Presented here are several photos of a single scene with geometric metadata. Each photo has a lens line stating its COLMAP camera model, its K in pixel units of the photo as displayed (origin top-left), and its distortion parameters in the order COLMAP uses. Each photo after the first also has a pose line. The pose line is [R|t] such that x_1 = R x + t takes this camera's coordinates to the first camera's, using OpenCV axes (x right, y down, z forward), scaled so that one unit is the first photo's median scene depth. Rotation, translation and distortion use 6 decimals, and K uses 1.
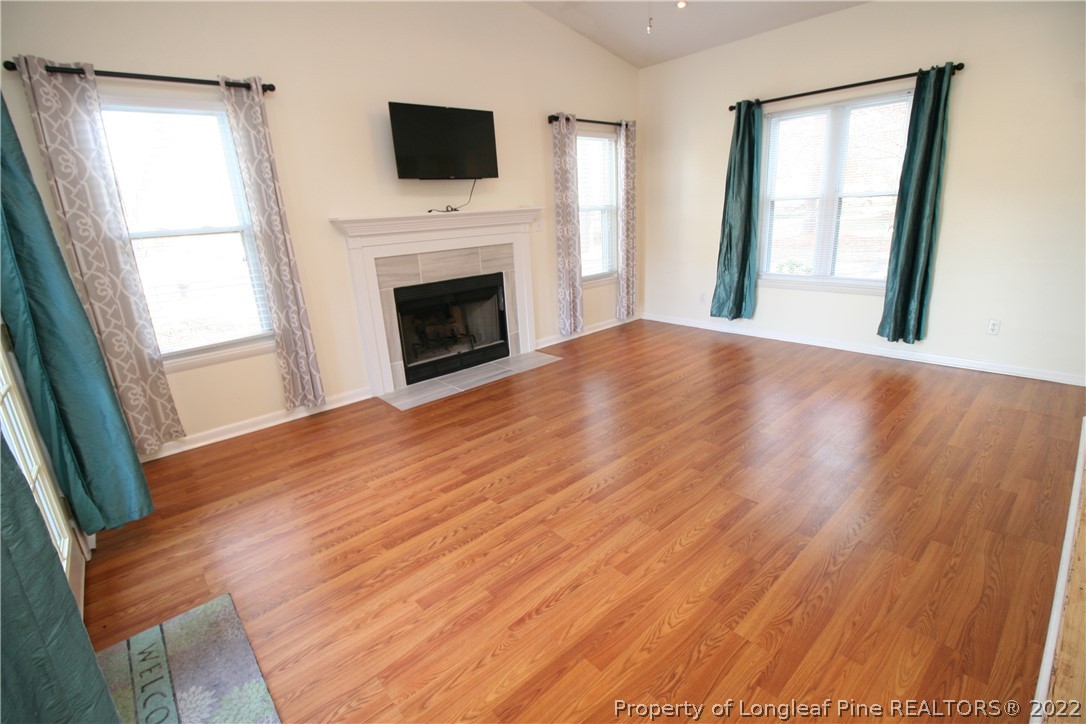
lens RADIAL K [[498.1, 0, 538.7], [0, 498.1, 357.2], [0, 0, 1]] dist [-0.001992, -0.011624]
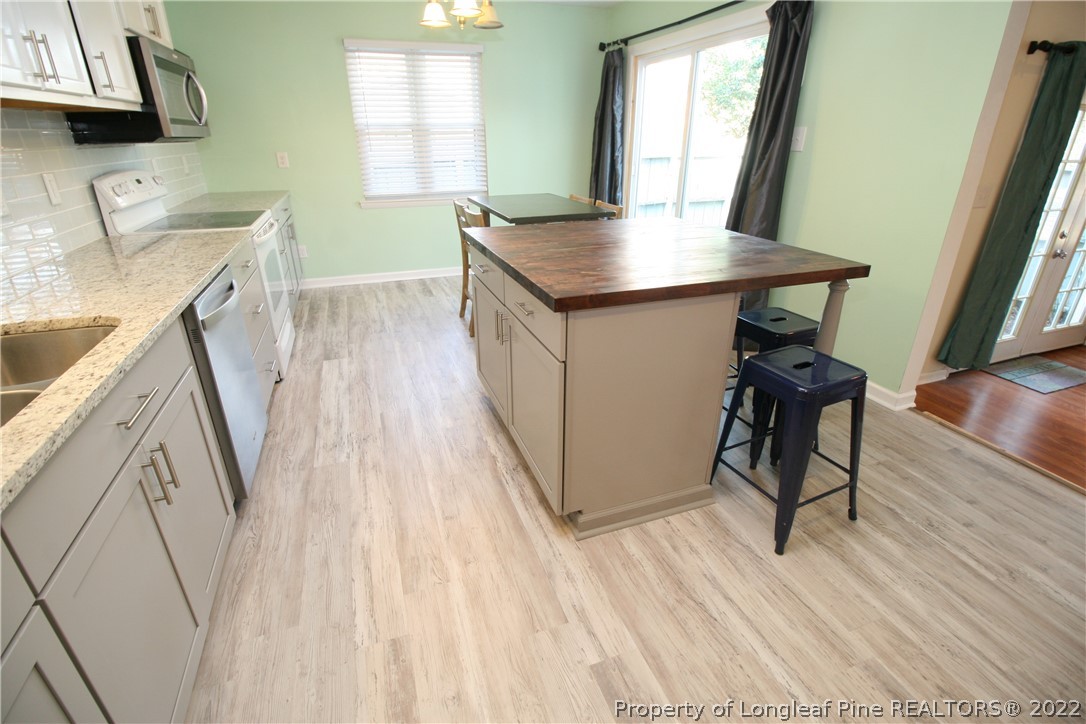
lens RADIAL K [[498.1, 0, 541.5], [0, 498.1, 351.8], [0, 0, 1]] dist [-0.001992, -0.011624]
pose [[-0.368092, 0.416787, -0.831142, 0.799607], [-0.250271, 0.816499, 0.520283, -0.020690], [0.895473, 0.399523, -0.196237, -0.293238]]
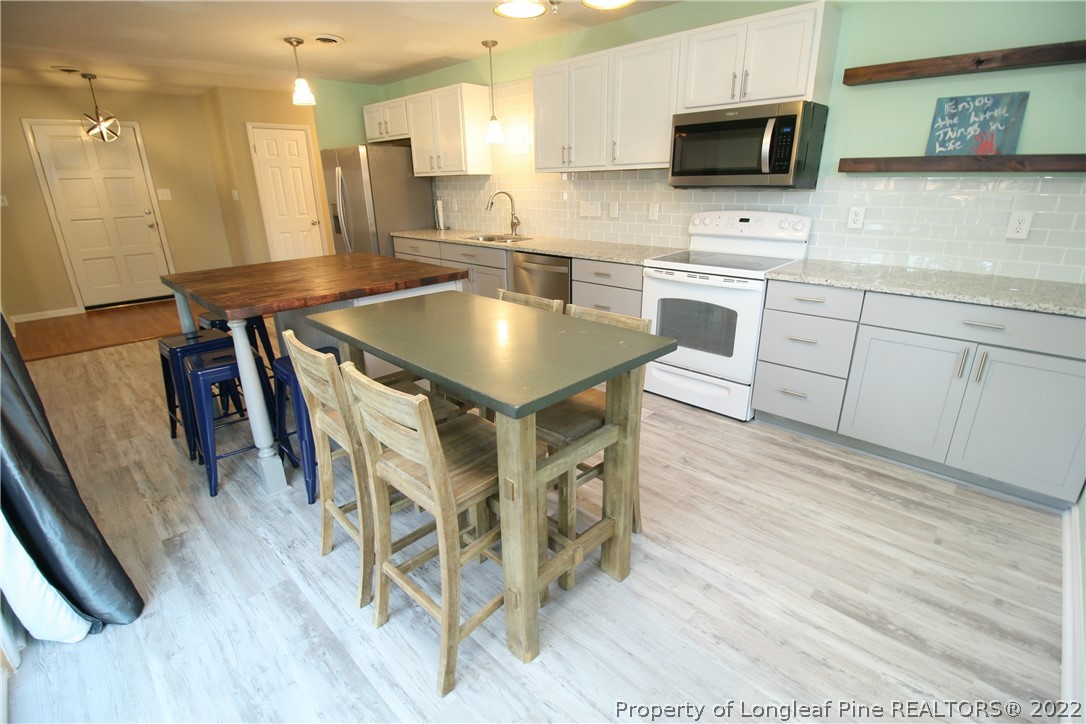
lens RADIAL K [[498.1, 0, 545.4], [0, 498.1, 355.8], [0, 0, 1]] dist [-0.001992, -0.011624]
pose [[-0.075571, -0.279114, 0.957280, -0.391809], [0.307016, 0.906874, 0.288653, 0.133838], [-0.948699, 0.315714, 0.017159, -0.624831]]
